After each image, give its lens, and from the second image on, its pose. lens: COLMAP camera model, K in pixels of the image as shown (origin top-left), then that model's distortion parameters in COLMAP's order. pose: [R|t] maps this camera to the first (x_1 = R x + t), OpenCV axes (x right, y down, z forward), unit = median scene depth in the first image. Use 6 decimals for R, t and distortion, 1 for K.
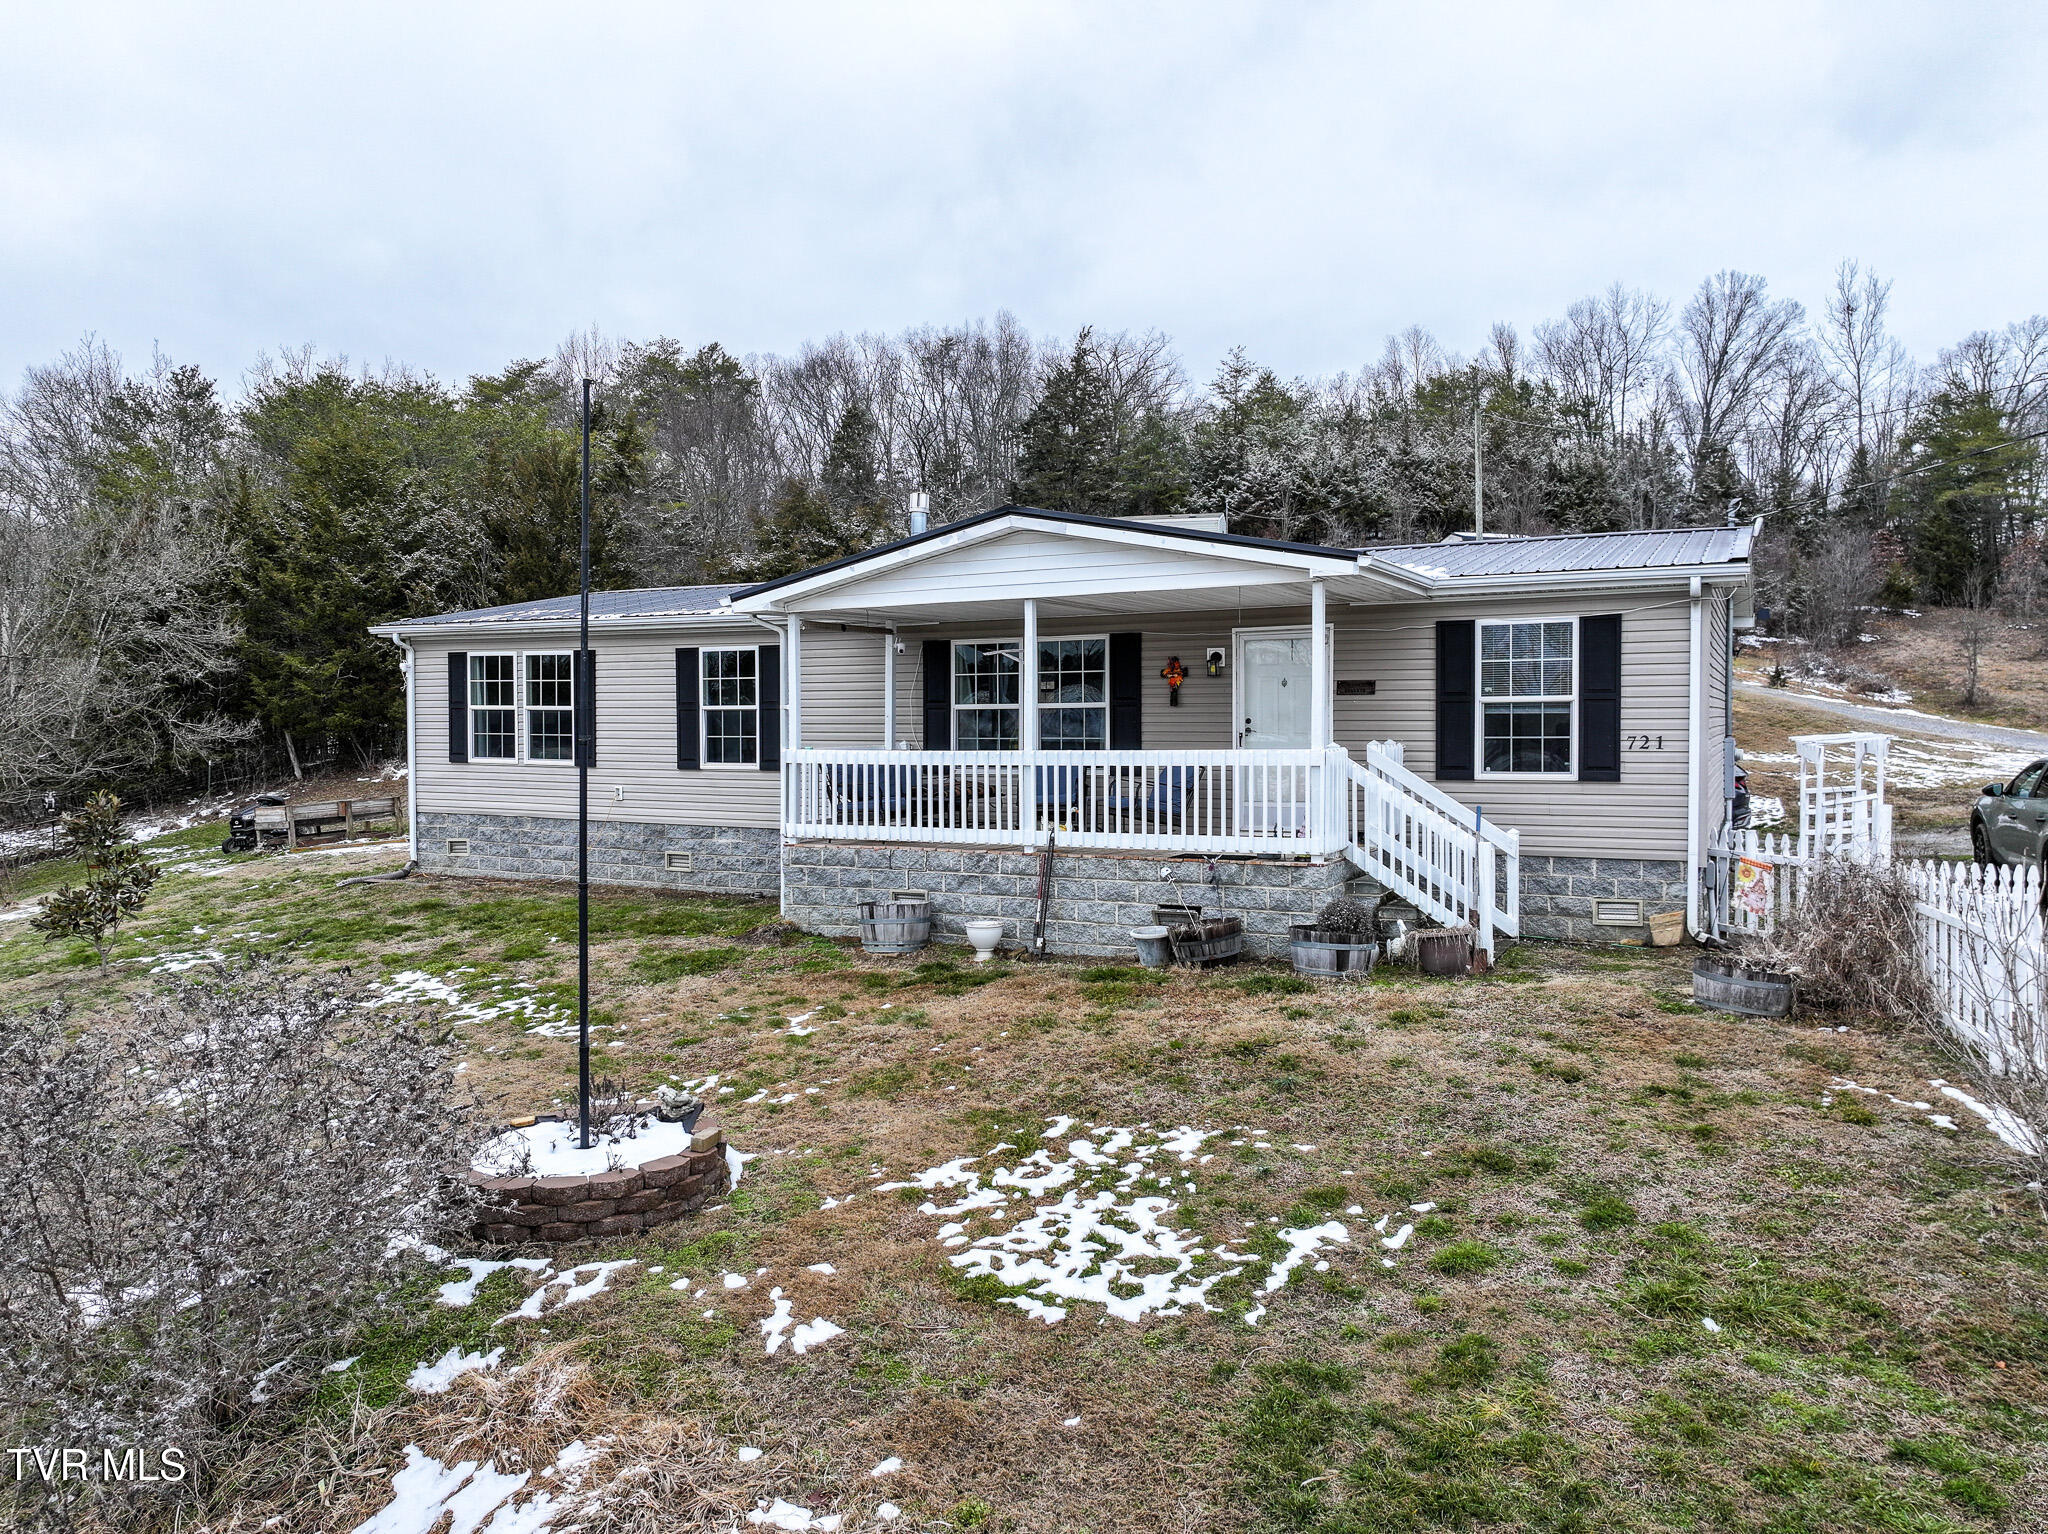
lens RADIAL K [[1443.7, 0, 1026.3], [0, 1443.7, 761.5], [0, 0, 1]] dist [0.003128, 0.009411]
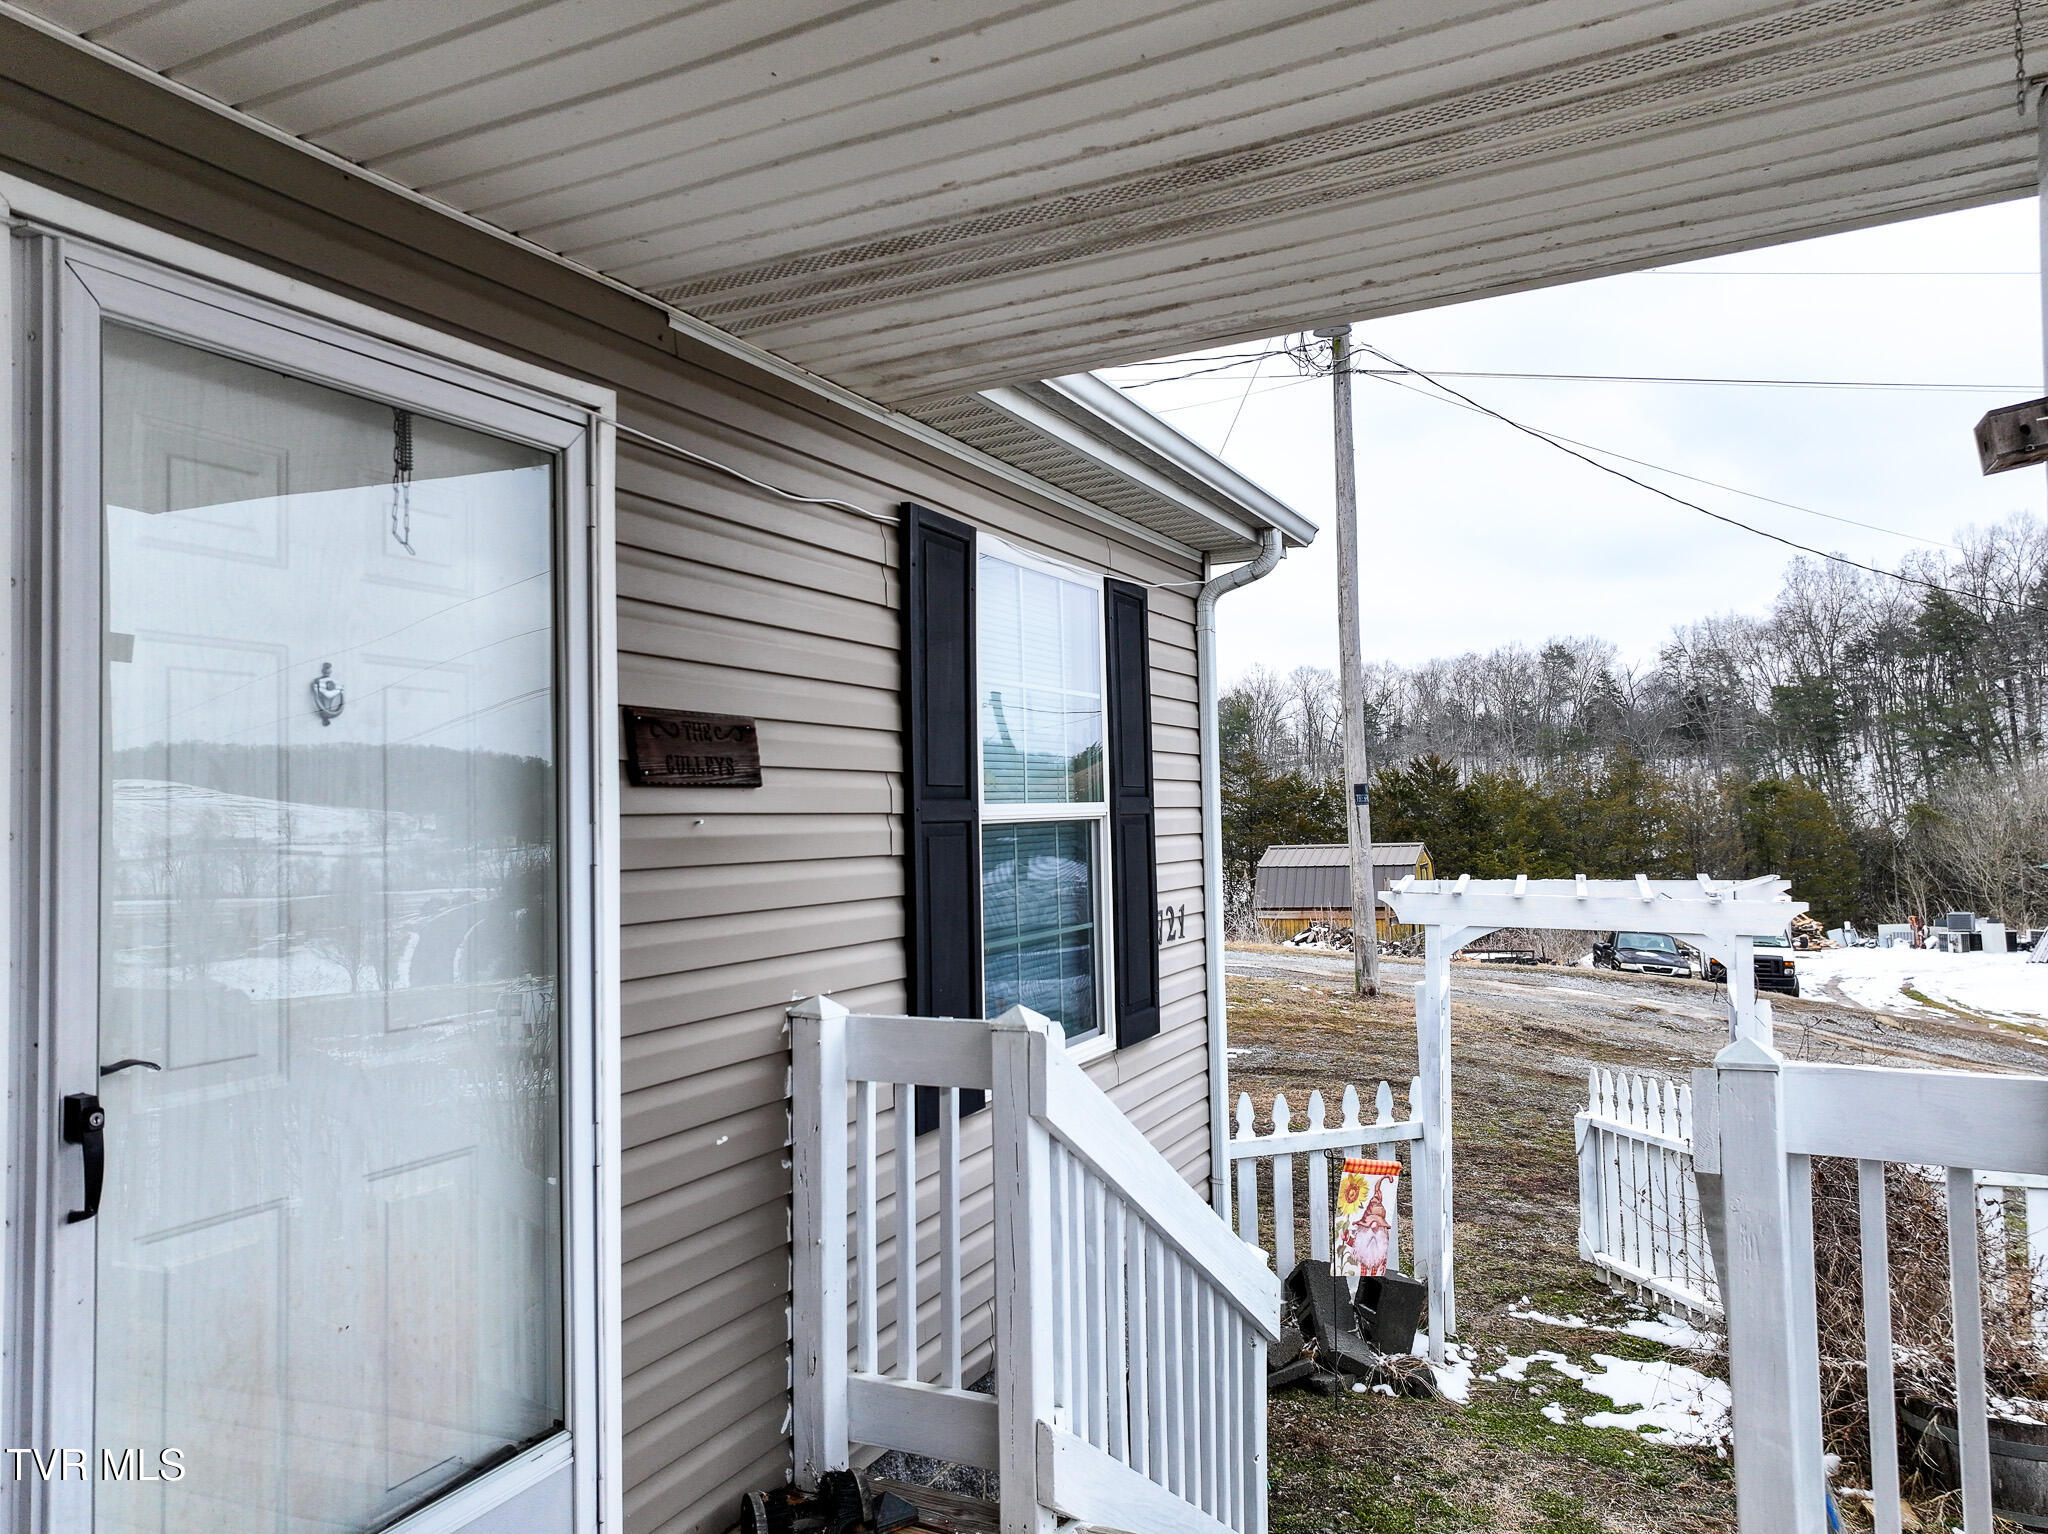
lens RADIAL K [[1443.7, 0, 1029.9], [0, 1443.7, 761.5], [0, 0, 1]] dist [0.003128, 0.009411]
pose [[-0.035367, 0.046894, 0.998274, 0.026949], [0.057112, 0.997361, -0.044828, -0.030494], [-0.997741, 0.055428, -0.037951, 0.765718]]
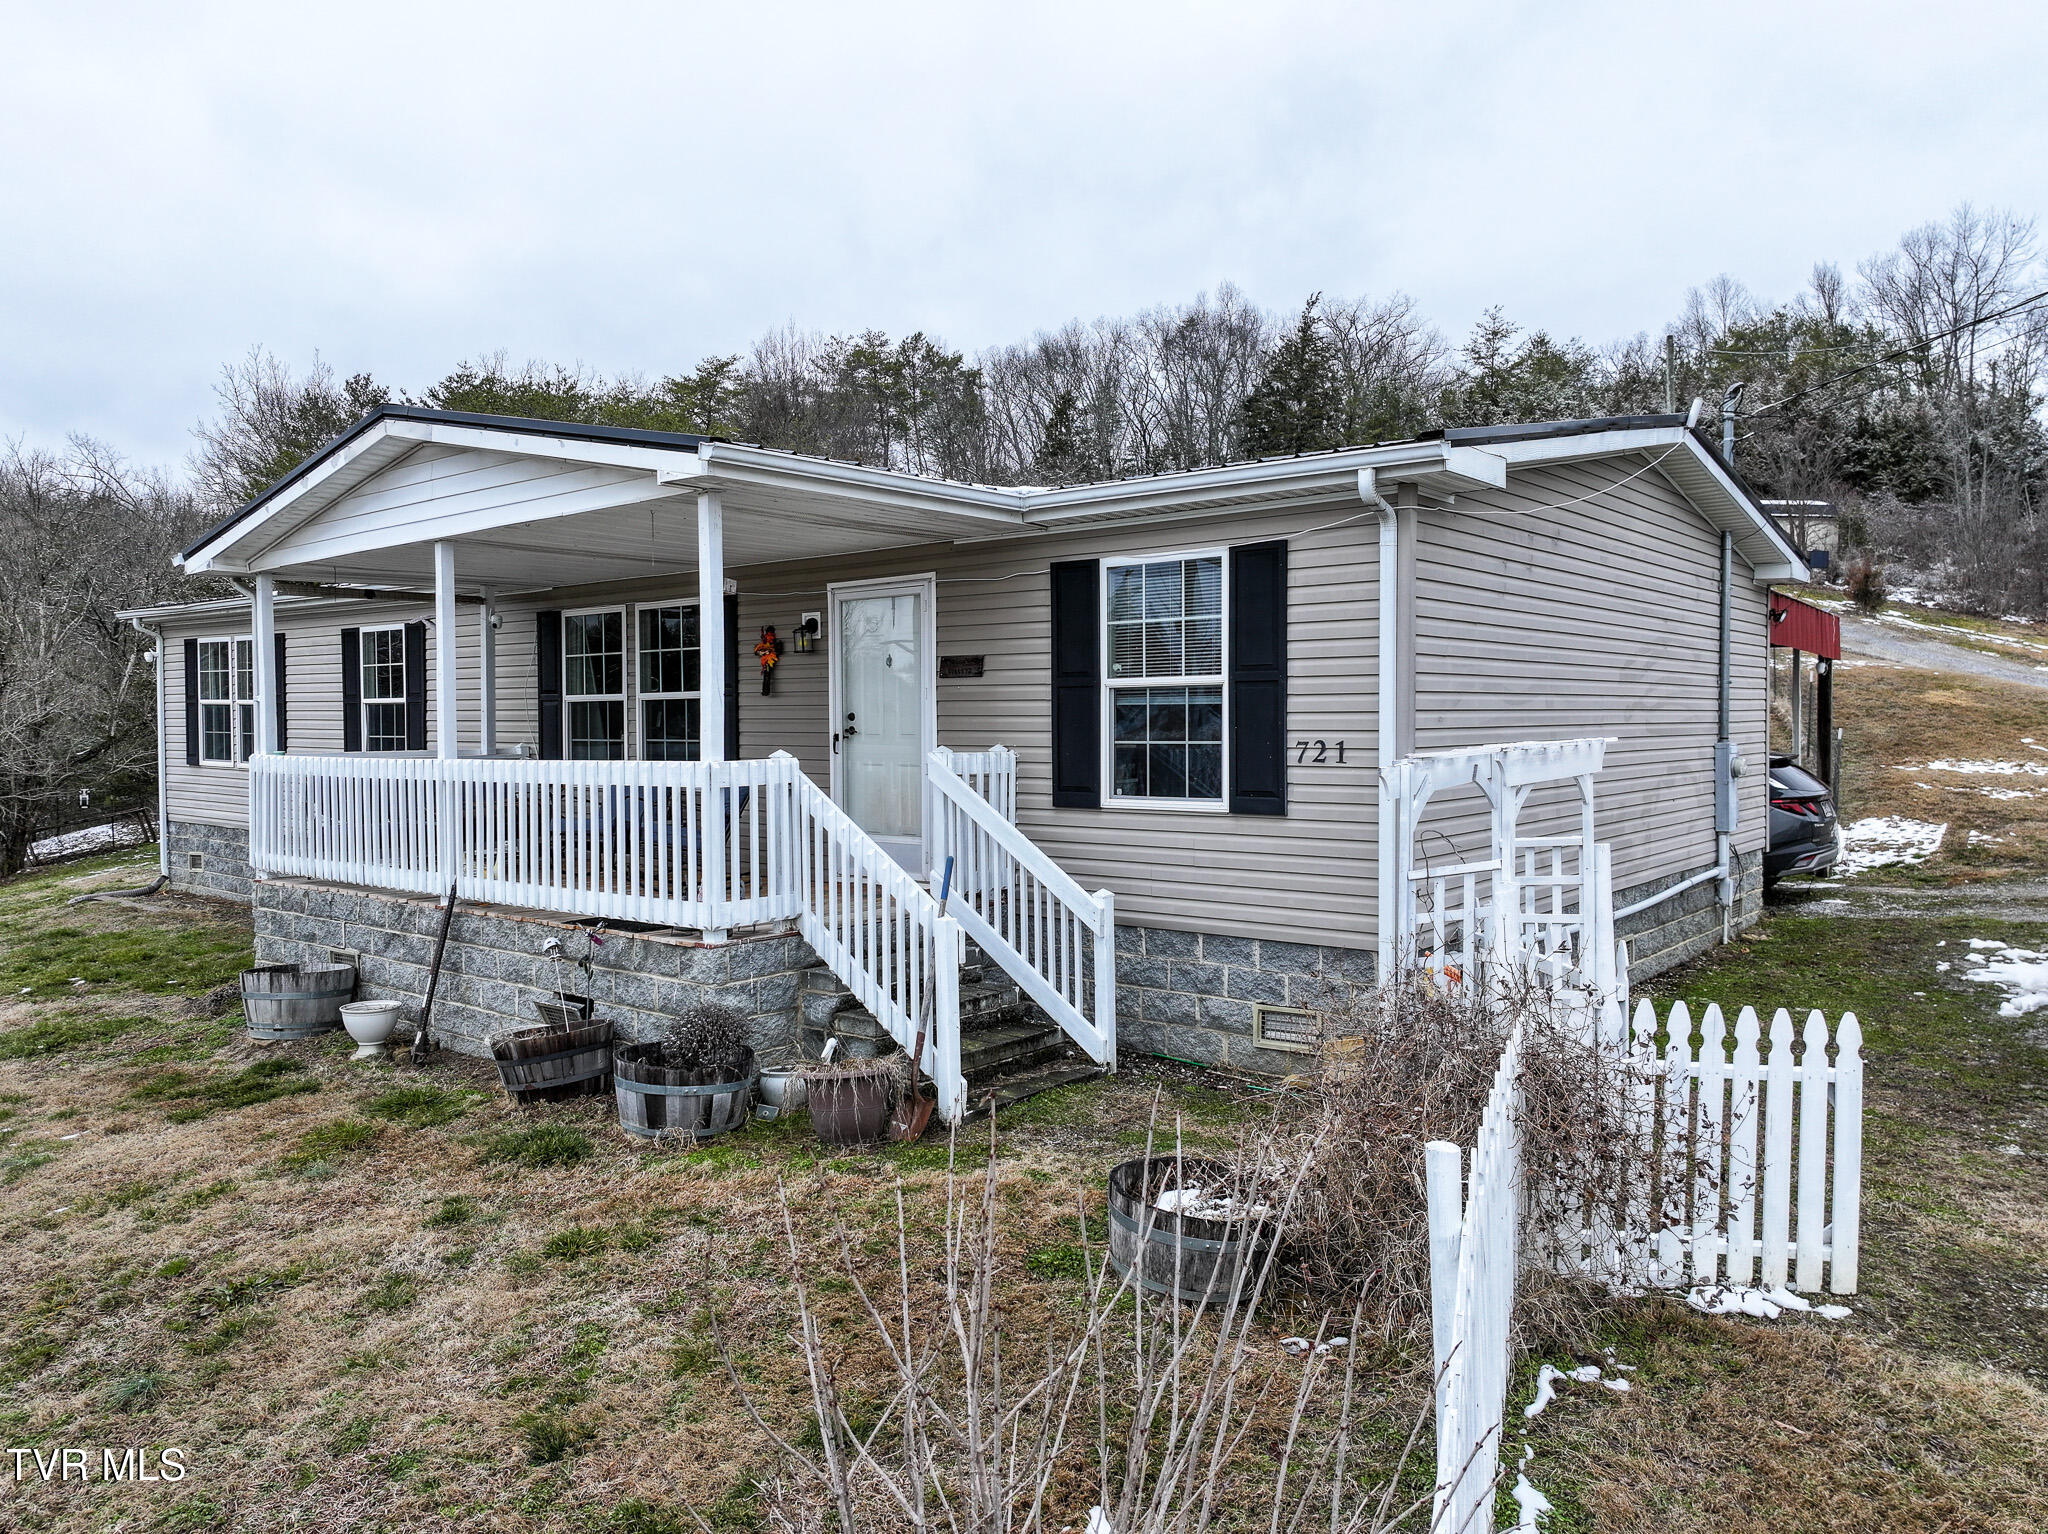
lens RADIAL K [[1443.7, 0, 1024.9], [0, 1443.7, 766.8], [0, 0, 1]] dist [0.003128, 0.009411]
pose [[0.977127, 0.006921, -0.212544, 0.317943], [-0.005795, 0.999966, 0.005919, -0.007150], [0.212577, -0.004552, 0.977134, 0.281594]]
